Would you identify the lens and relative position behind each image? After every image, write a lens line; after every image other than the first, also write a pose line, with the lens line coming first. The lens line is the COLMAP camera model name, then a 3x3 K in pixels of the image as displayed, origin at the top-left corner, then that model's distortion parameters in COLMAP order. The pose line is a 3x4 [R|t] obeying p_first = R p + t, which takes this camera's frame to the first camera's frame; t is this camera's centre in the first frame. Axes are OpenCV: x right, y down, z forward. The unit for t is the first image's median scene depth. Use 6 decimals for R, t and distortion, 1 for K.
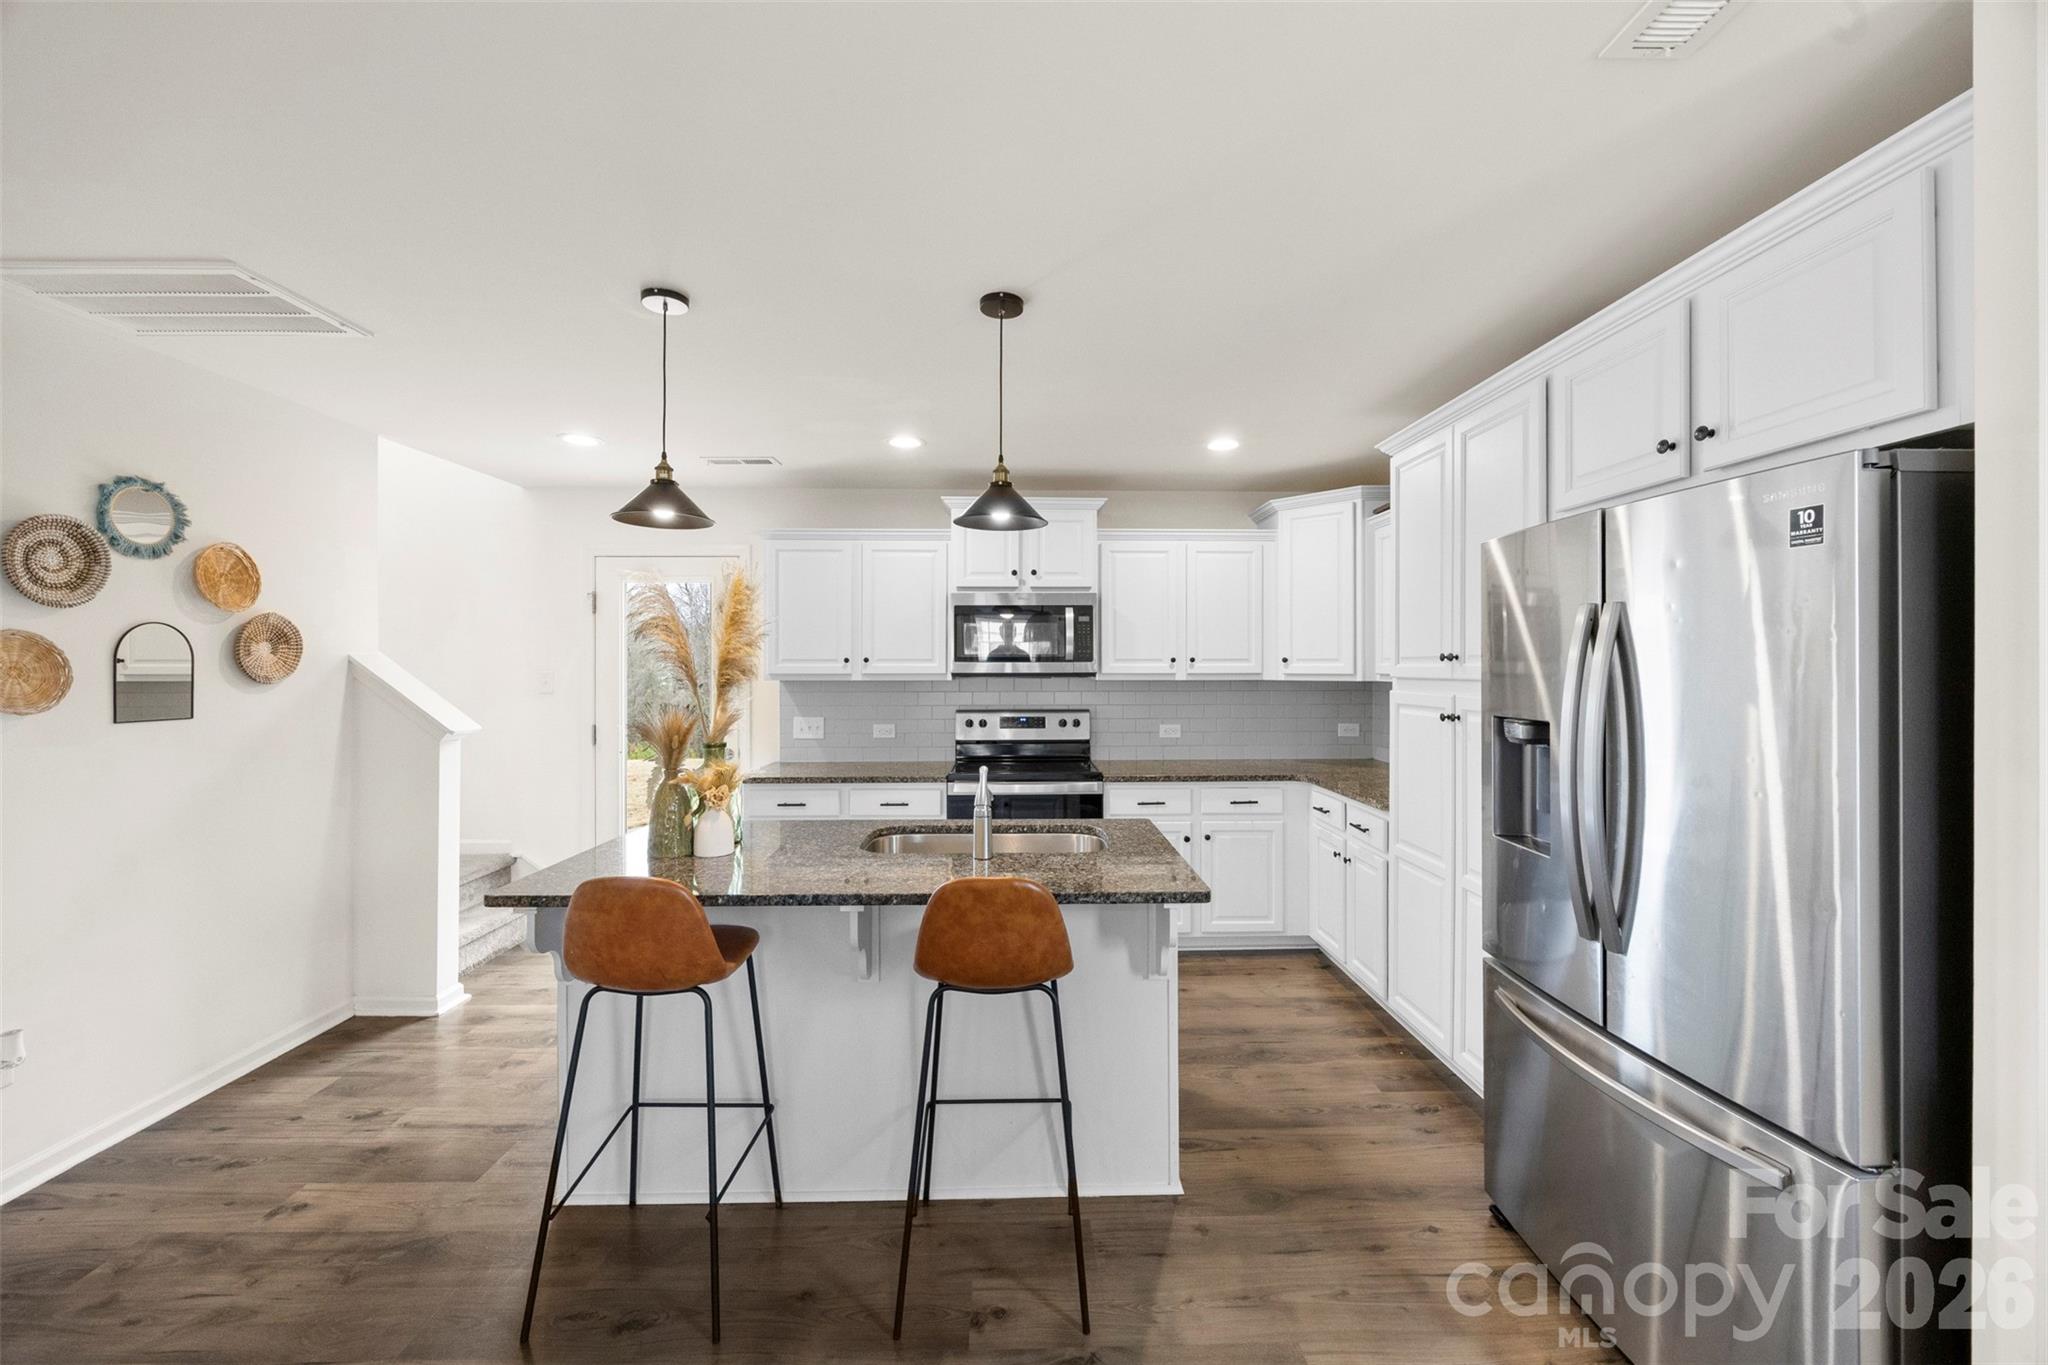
lens RADIAL K [[788.9, 0, 1023.0], [0, 788.9, 656.2], [0, 0, 1]] dist [0.019955, -0.012735]
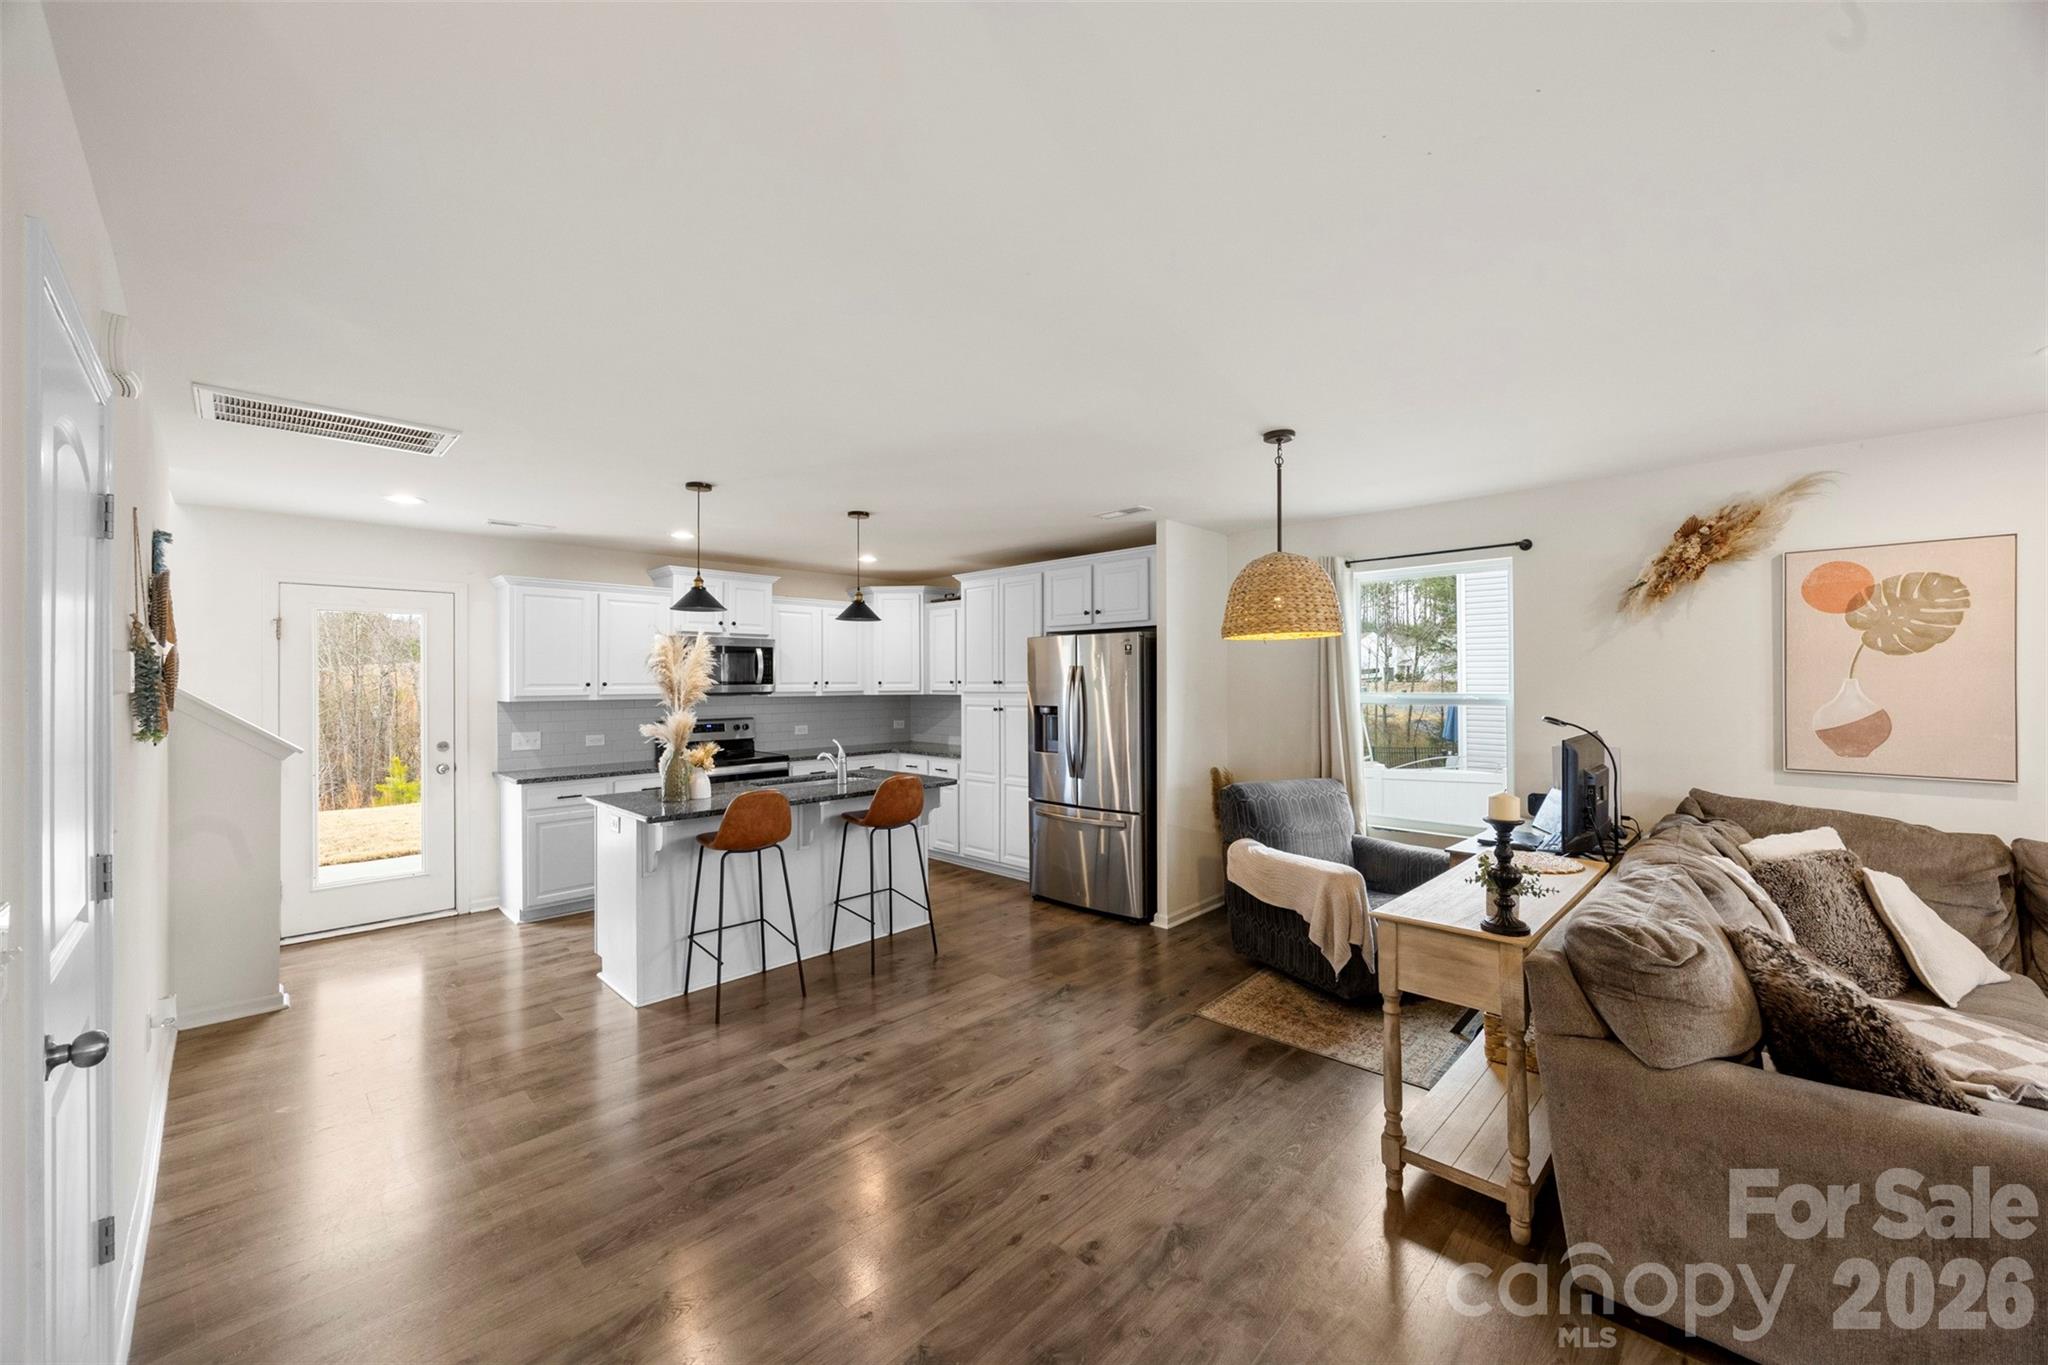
lens RADIAL K [[788.8, 0, 1024.0], [0, 788.8, 682.5], [0, 0, 1]] dist [-0.000150, -0.000020]
pose [[0.721164, -0.004358, 0.692751, -0.613651], [-0.003658, 0.999942, 0.010098, -0.014109], [-0.692755, -0.009816, 0.721106, -0.424845]]
